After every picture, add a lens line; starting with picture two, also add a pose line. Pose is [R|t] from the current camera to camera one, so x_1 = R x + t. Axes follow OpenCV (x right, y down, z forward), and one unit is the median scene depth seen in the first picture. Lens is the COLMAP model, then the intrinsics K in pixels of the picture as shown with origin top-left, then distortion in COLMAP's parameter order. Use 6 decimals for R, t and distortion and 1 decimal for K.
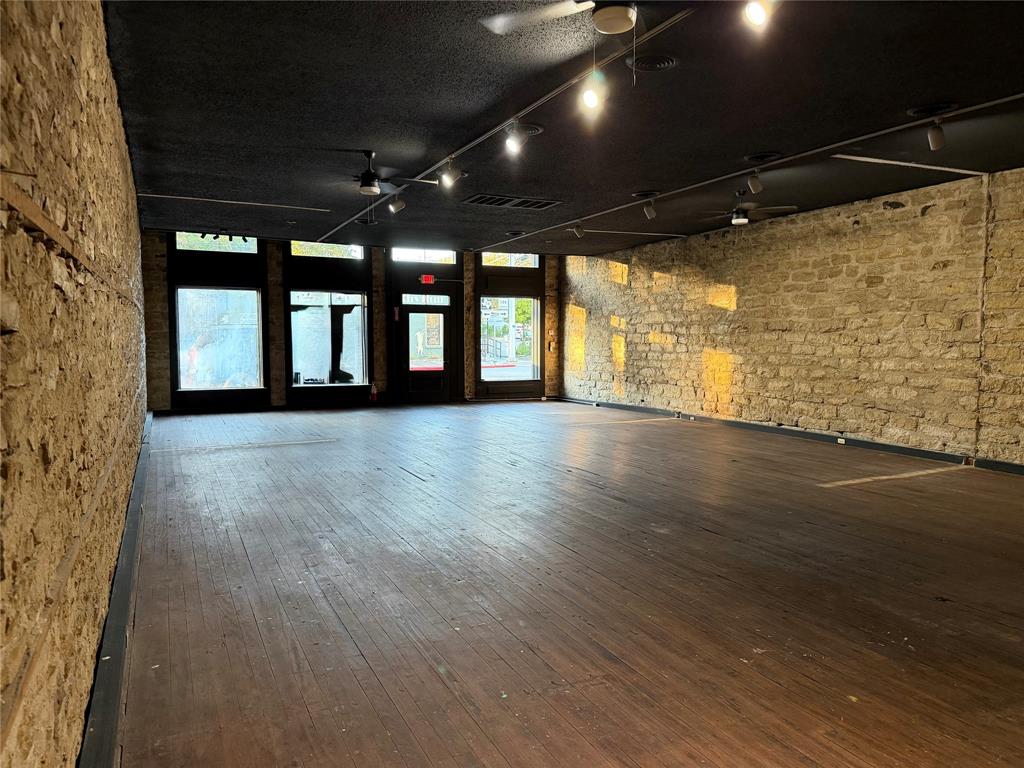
lens RADIAL K [[727.7, 0, 512.9], [0, 727.7, 390.6], [0, 0, 1]] dist [0.035922, -0.042155]
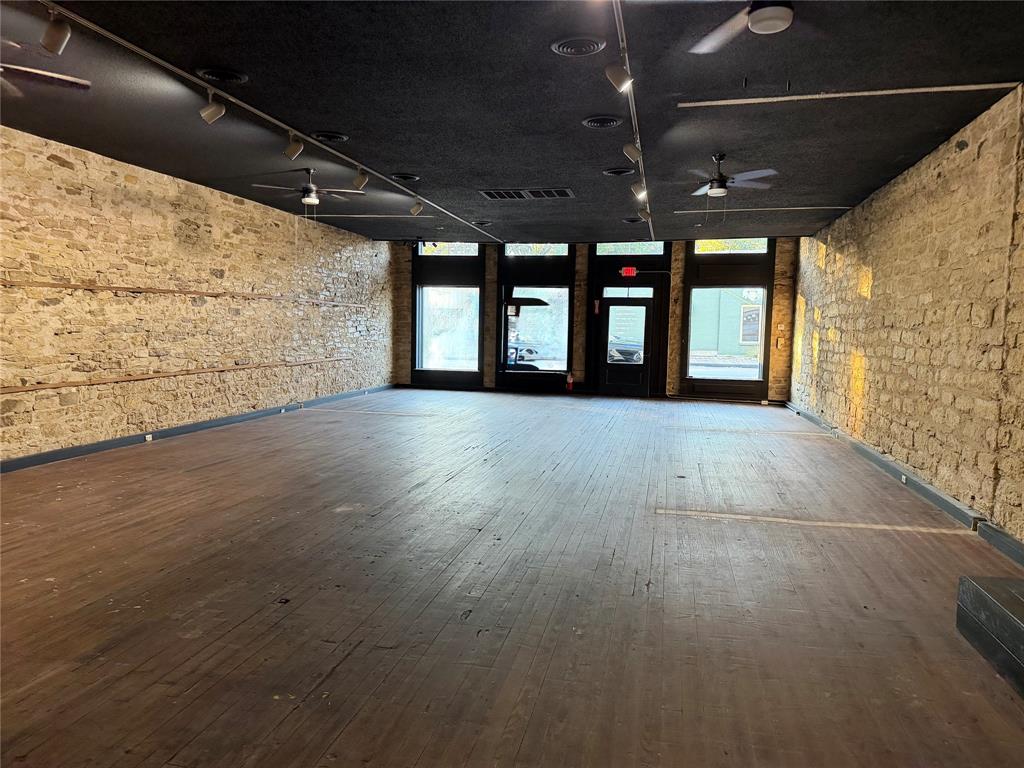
lens RADIAL K [[727.7, 0, 489.1], [0, 727.7, 377.0], [0, 0, 1]] dist [0.035922, -0.042155]
pose [[0.770990, 0.057608, -0.634237, 0.379654], [-0.064356, 0.997850, 0.012403, -0.009604], [0.633588, 0.031255, 0.773039, 0.117352]]
